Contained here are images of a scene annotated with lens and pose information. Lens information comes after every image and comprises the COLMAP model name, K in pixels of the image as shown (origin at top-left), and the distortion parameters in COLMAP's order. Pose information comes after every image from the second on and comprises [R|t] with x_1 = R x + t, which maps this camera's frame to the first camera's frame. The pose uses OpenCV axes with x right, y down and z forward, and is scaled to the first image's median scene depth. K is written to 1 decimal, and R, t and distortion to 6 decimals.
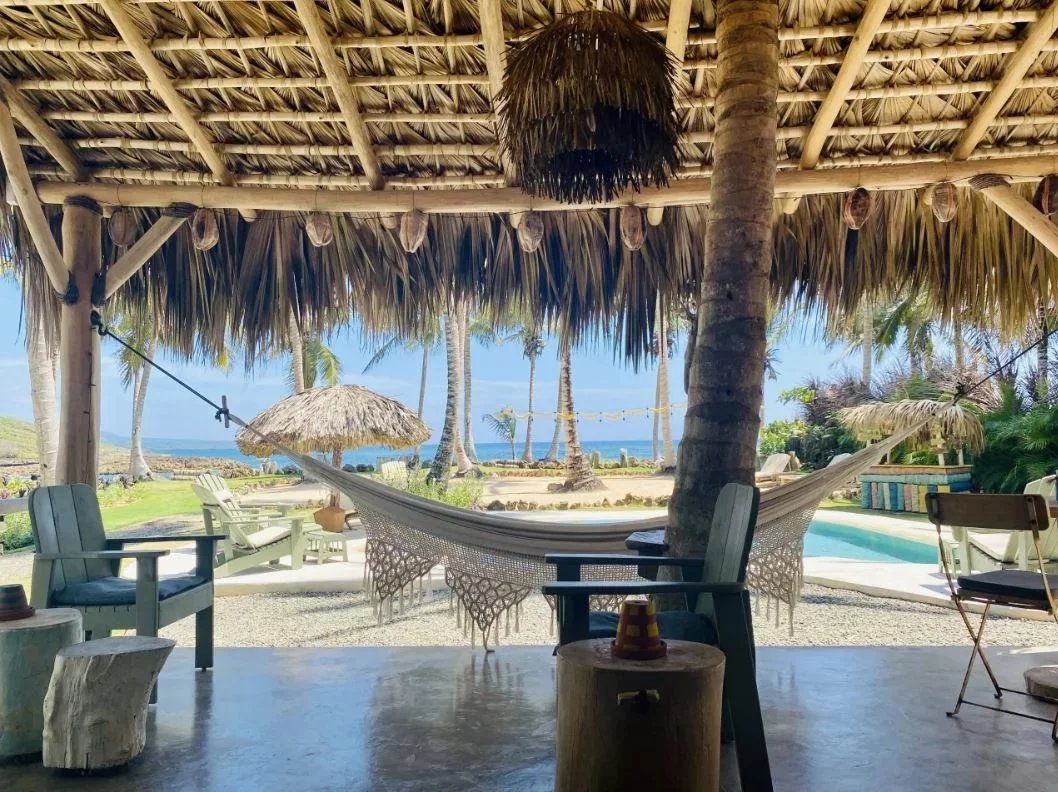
lens RADIAL K [[793.1, 0, 529.6], [0, 793.1, 378.7], [0, 0, 1]] dist [0.003387, 0.000376]
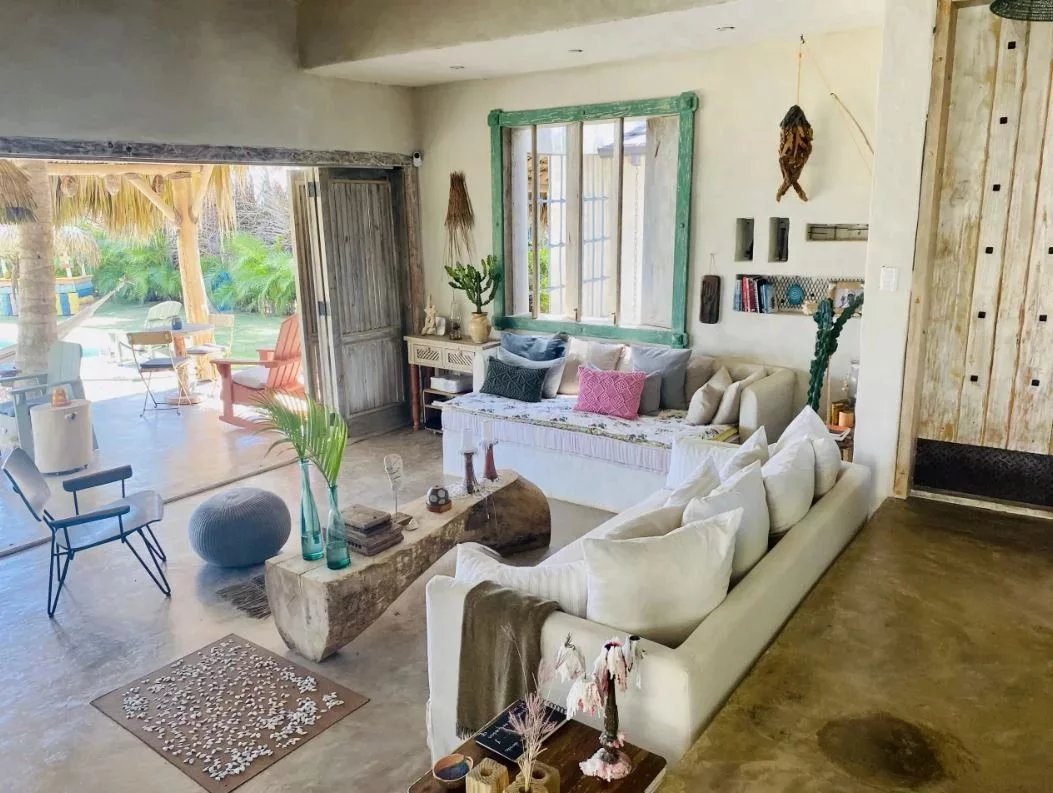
lens RADIAL K [[804.2, 0, 526.5], [0, 804.2, 396.5], [0, 0, 1]] dist [-0.006111, -0.002678]
pose [[0.515959, -0.191396, 0.834957, -0.972429], [-0.061757, 0.963871, 0.259110, -0.385321], [-0.854384, -0.185255, 0.485498, -1.302373]]
